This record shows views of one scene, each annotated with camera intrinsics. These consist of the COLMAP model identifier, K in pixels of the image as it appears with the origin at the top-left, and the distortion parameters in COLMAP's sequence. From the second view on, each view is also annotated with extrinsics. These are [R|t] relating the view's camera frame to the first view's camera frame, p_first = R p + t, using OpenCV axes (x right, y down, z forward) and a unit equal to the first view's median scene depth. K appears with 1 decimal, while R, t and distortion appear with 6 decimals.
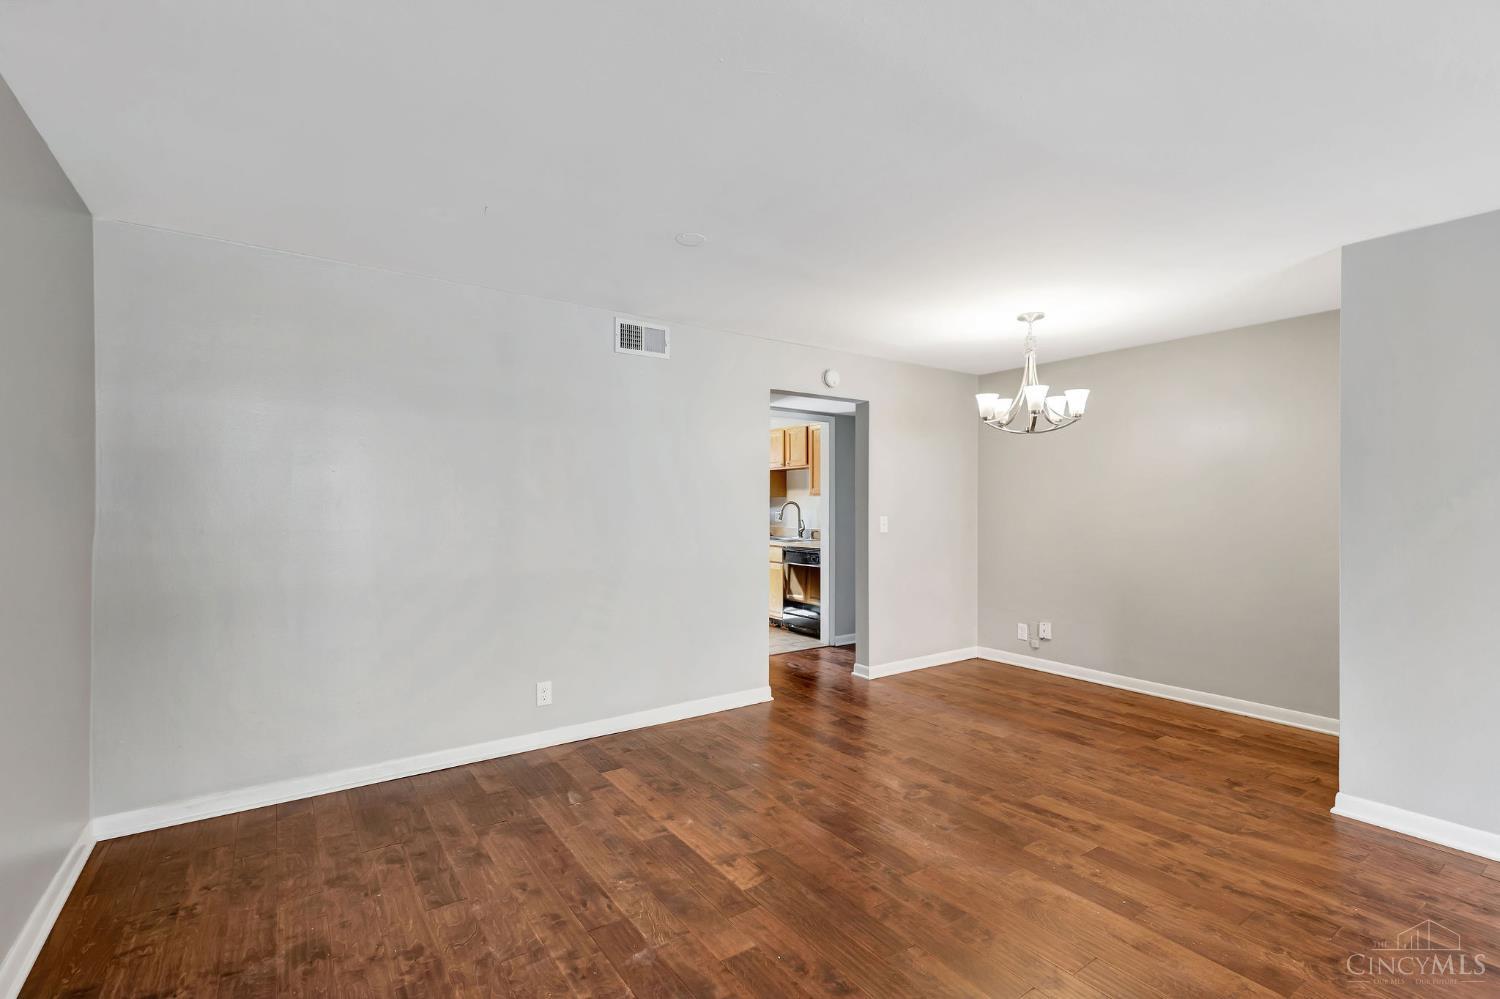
lens RADIAL K [[685.8, 0, 749.9], [0, 685.8, 500.3], [0, 0, 1]] dist [0.009229, -0.001281]
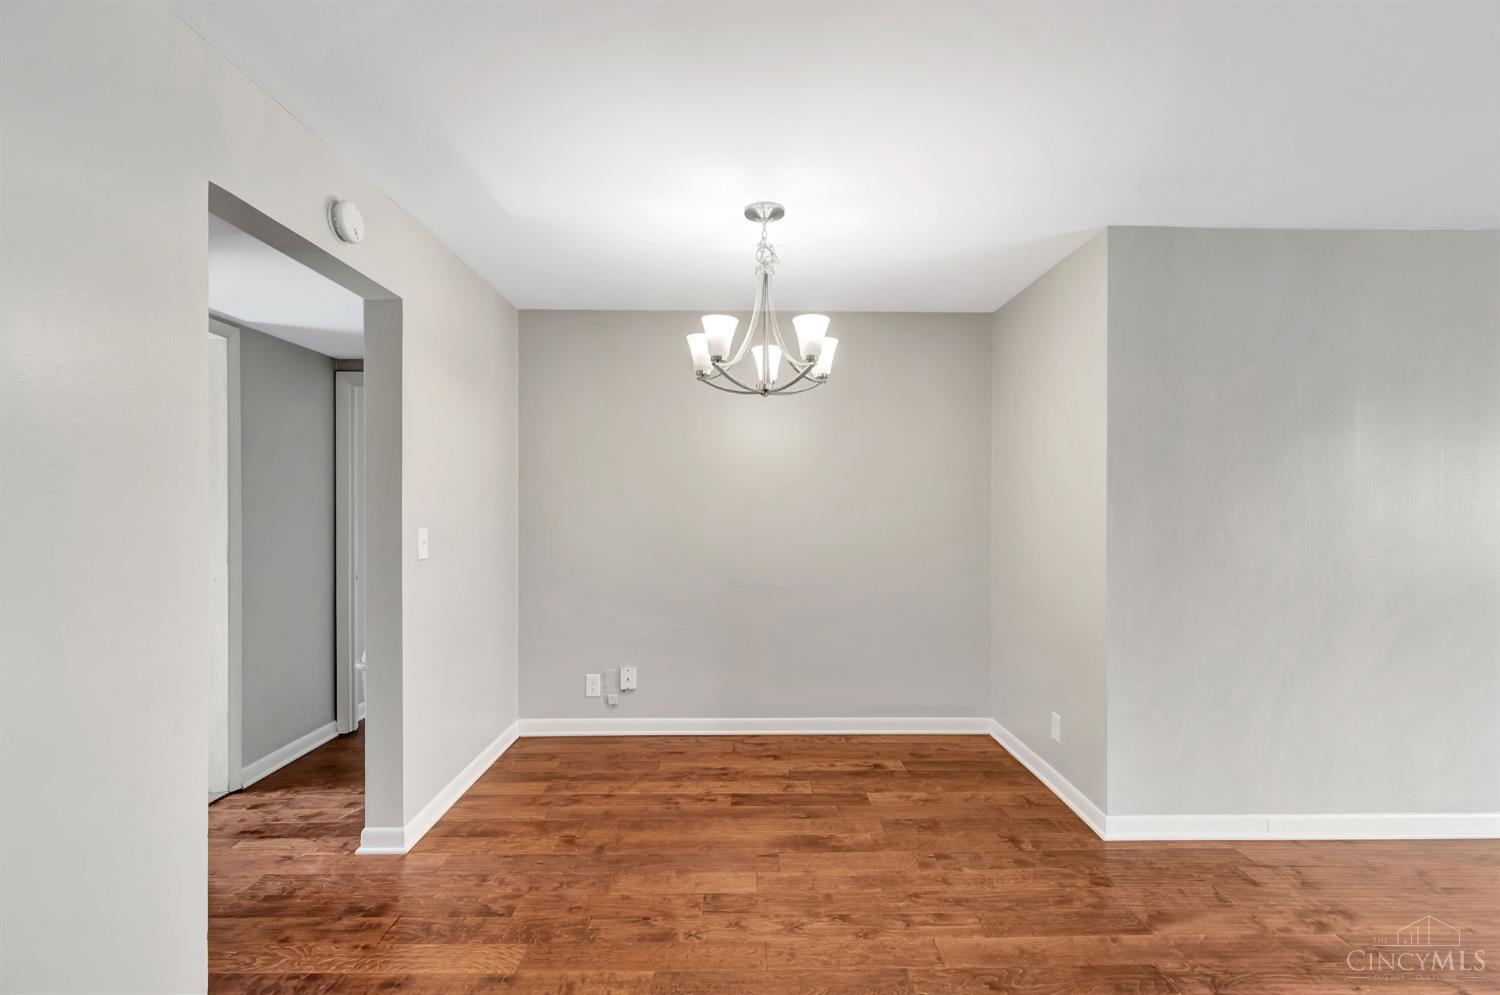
lens RADIAL K [[685.8, 0, 750.3], [0, 685.8, 509.3], [0, 0, 1]] dist [0.009229, -0.001281]
pose [[0.564740, -0.007730, 0.825233, -0.120932], [-0.002376, 0.999937, 0.010993, 0.003443], [-0.825265, -0.008169, 0.564686, 0.619647]]
